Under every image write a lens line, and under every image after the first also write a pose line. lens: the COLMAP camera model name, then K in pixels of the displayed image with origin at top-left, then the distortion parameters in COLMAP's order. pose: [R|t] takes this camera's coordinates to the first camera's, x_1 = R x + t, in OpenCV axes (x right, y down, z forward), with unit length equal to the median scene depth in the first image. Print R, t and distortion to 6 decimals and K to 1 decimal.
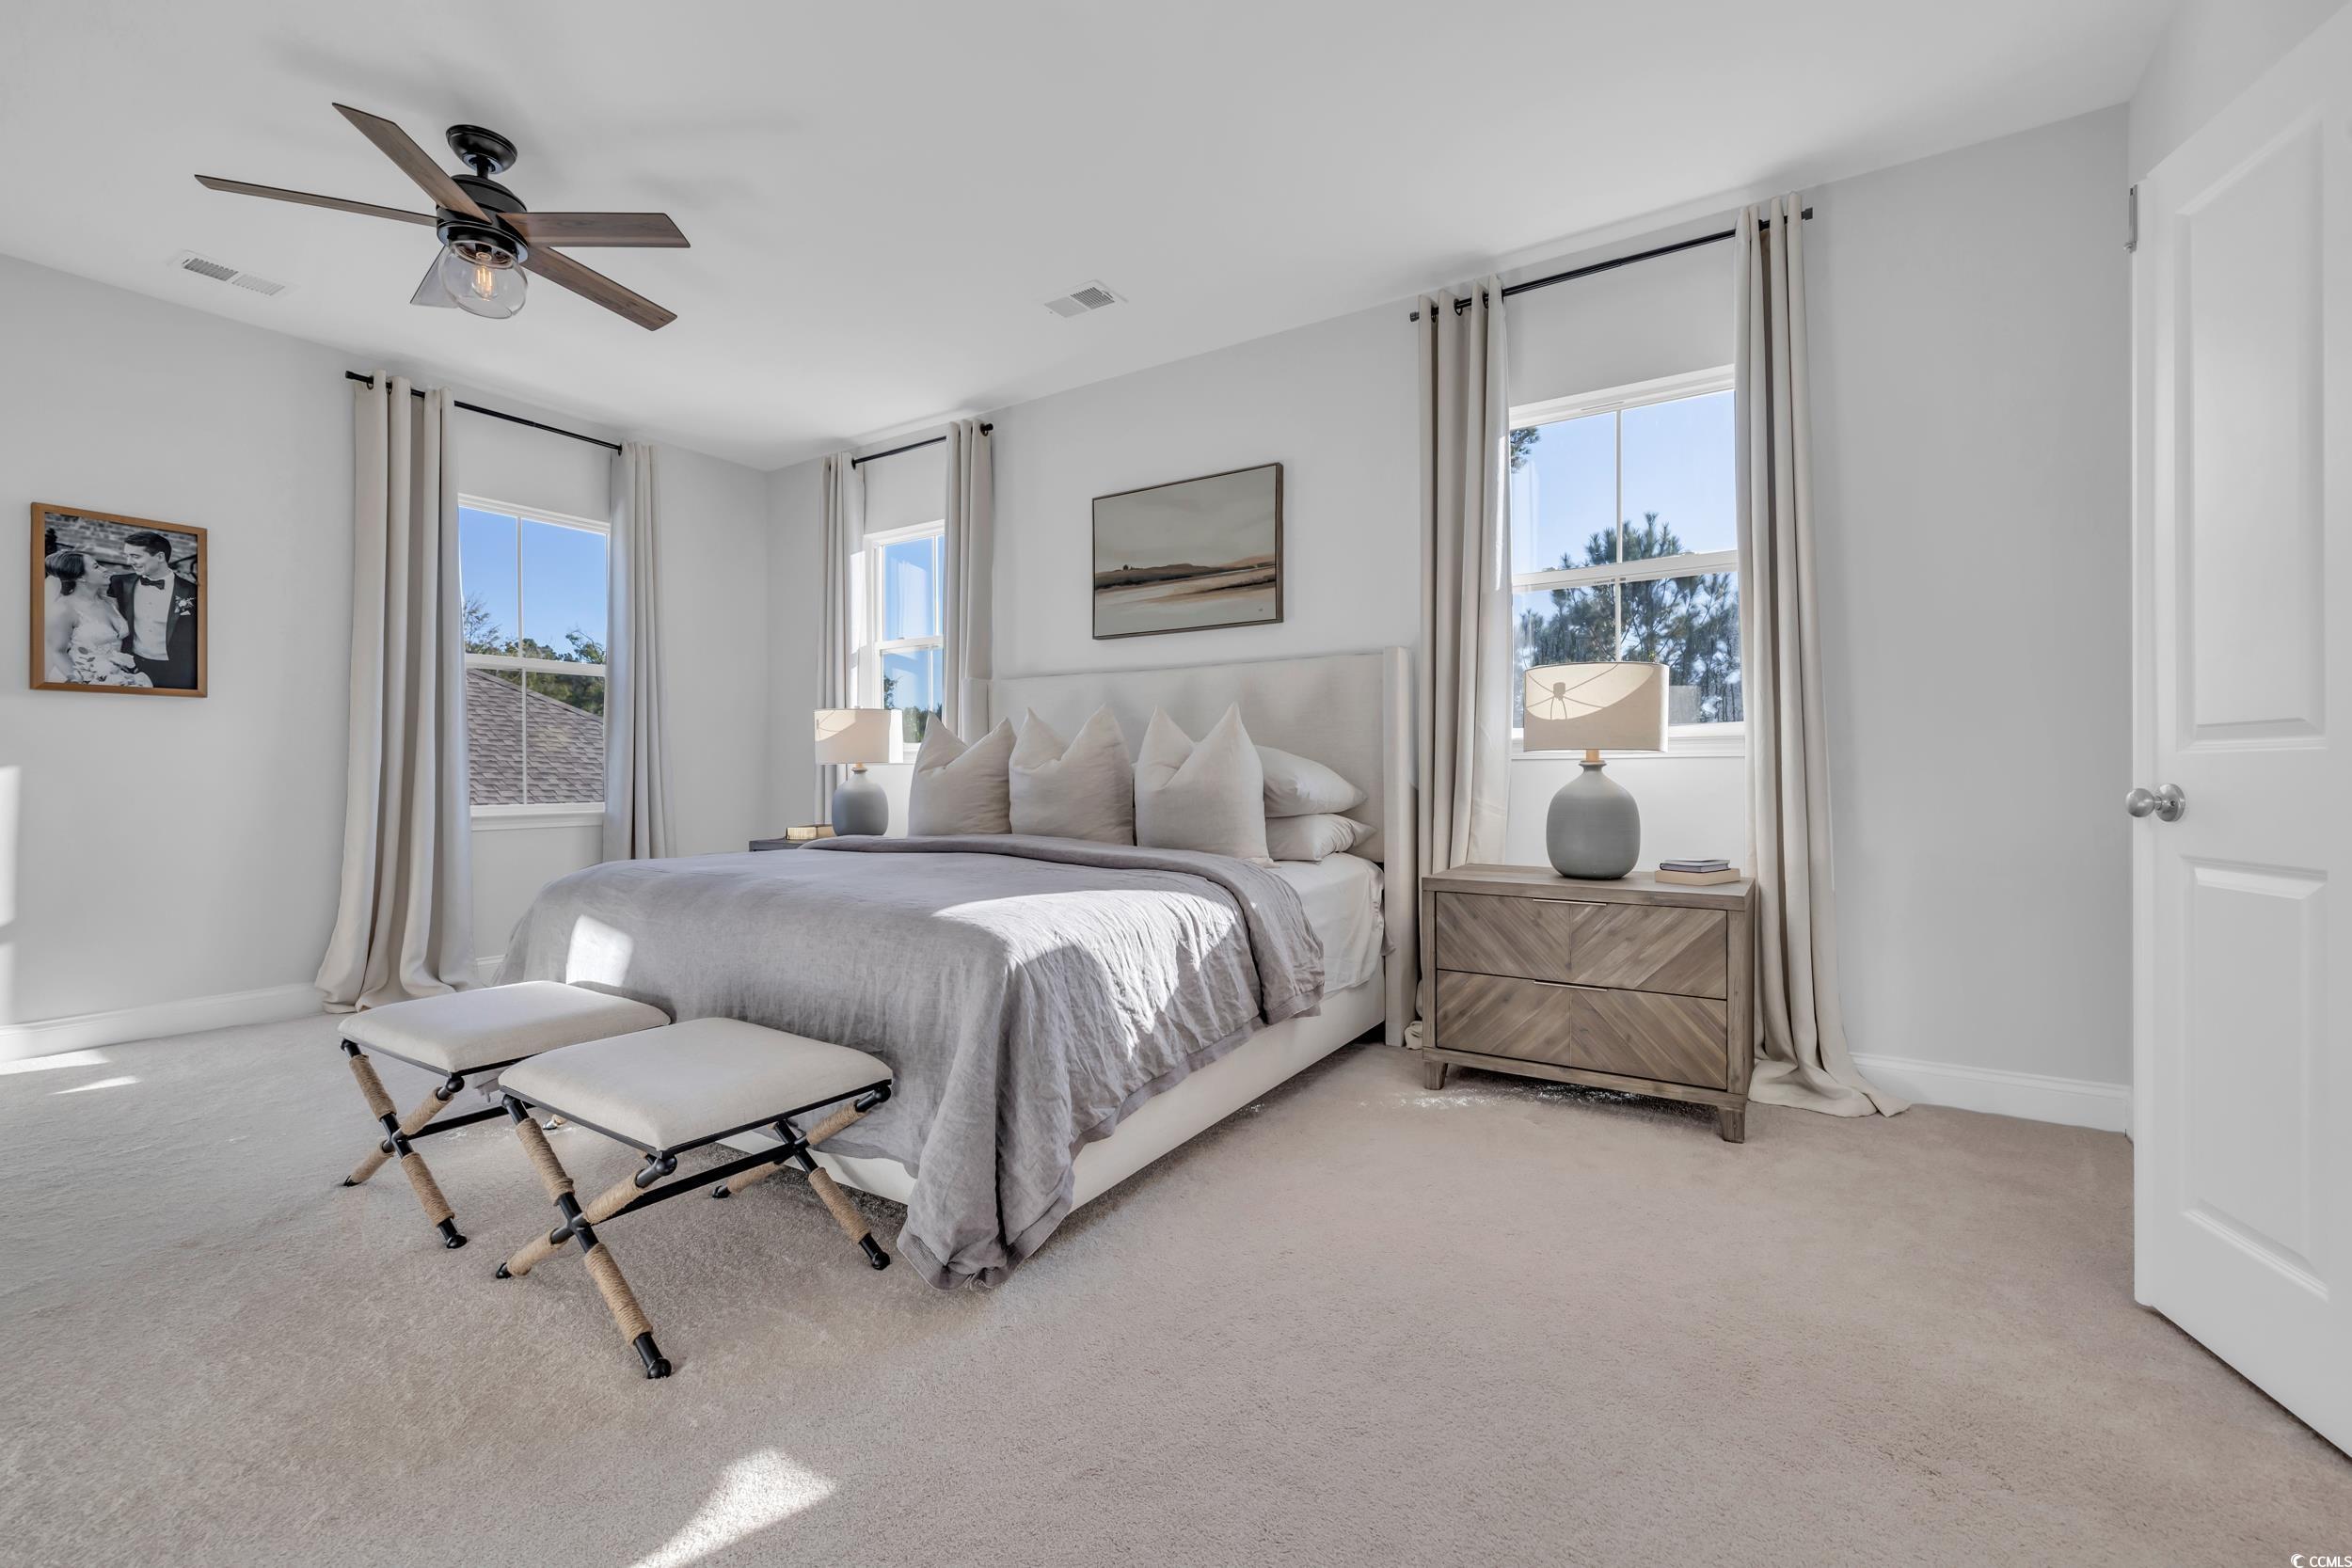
lens RADIAL K [[987.8, 0, 1188.3], [0, 987.8, 771.2], [0, 0, 1]] dist [-0.000611, -0.000387]
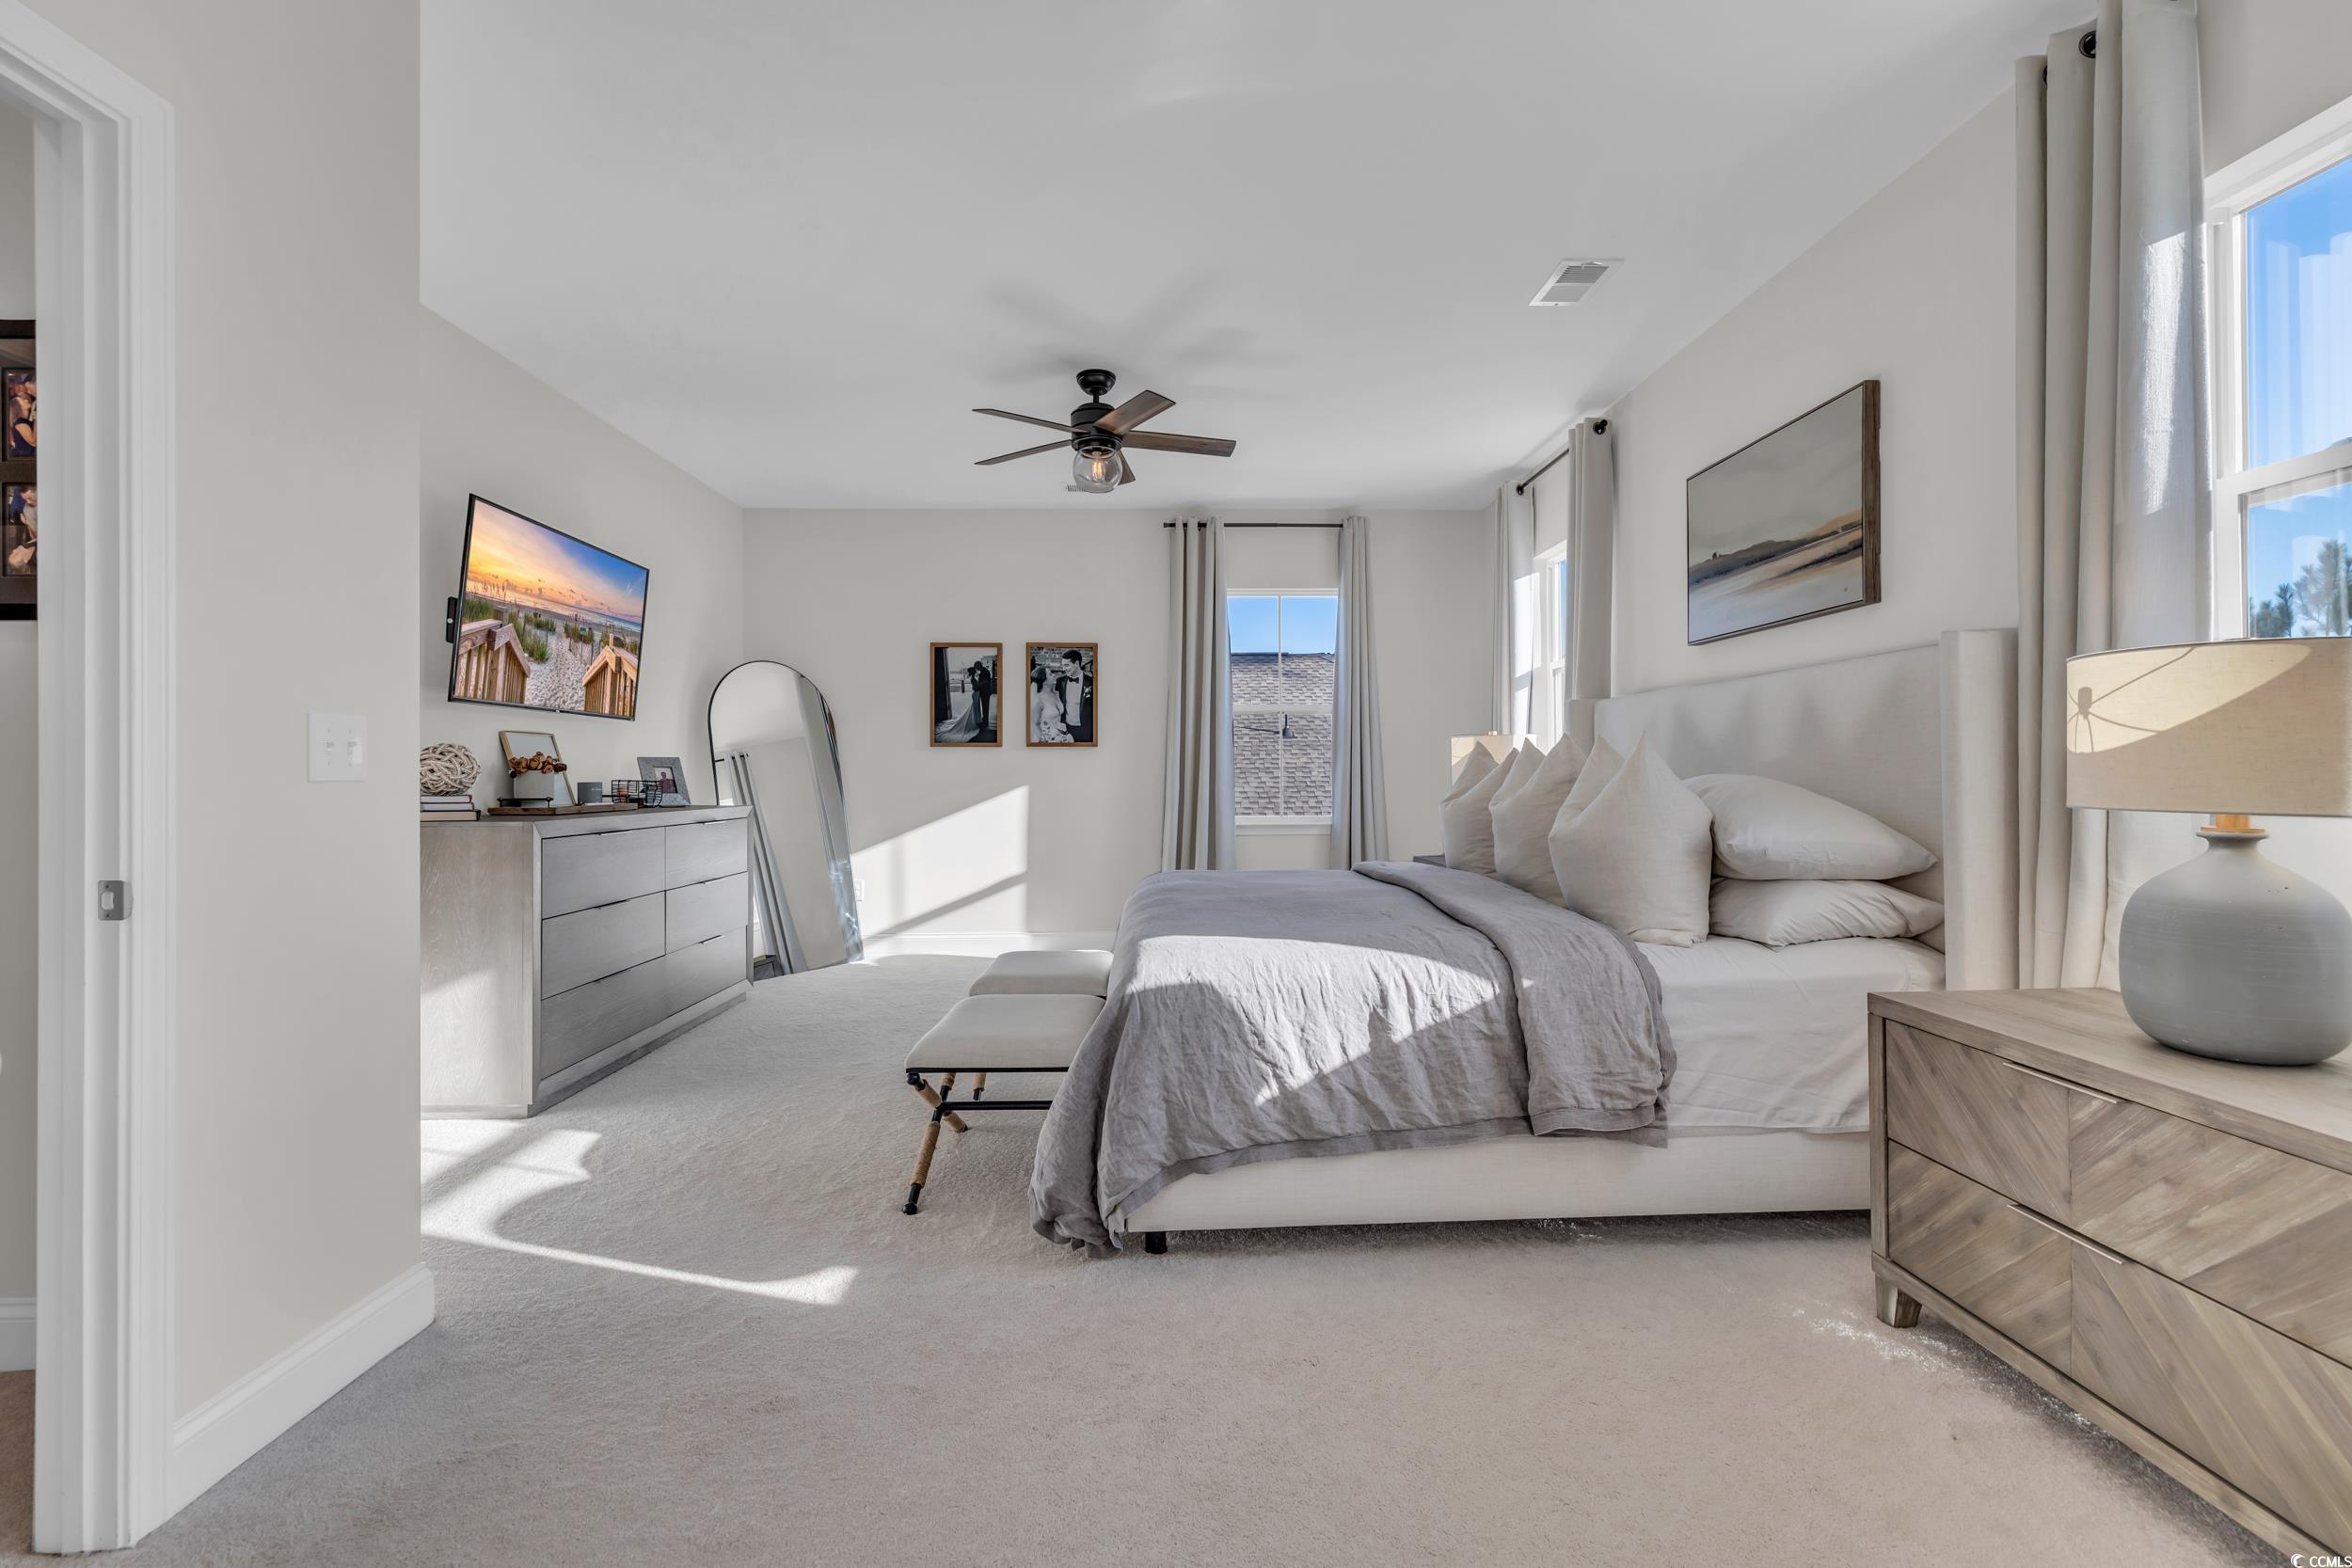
lens RADIAL K [[976.4, 0, 1175.2], [0, 976.4, 766.5], [0, 0, 1]] dist [0.000104, -0.000093]
pose [[0.565721, -0.006774, -0.824569, 0.522619], [0.005475, 0.999975, -0.004458, -0.044067], [0.824579, -0.001993, 0.565744, 0.253573]]
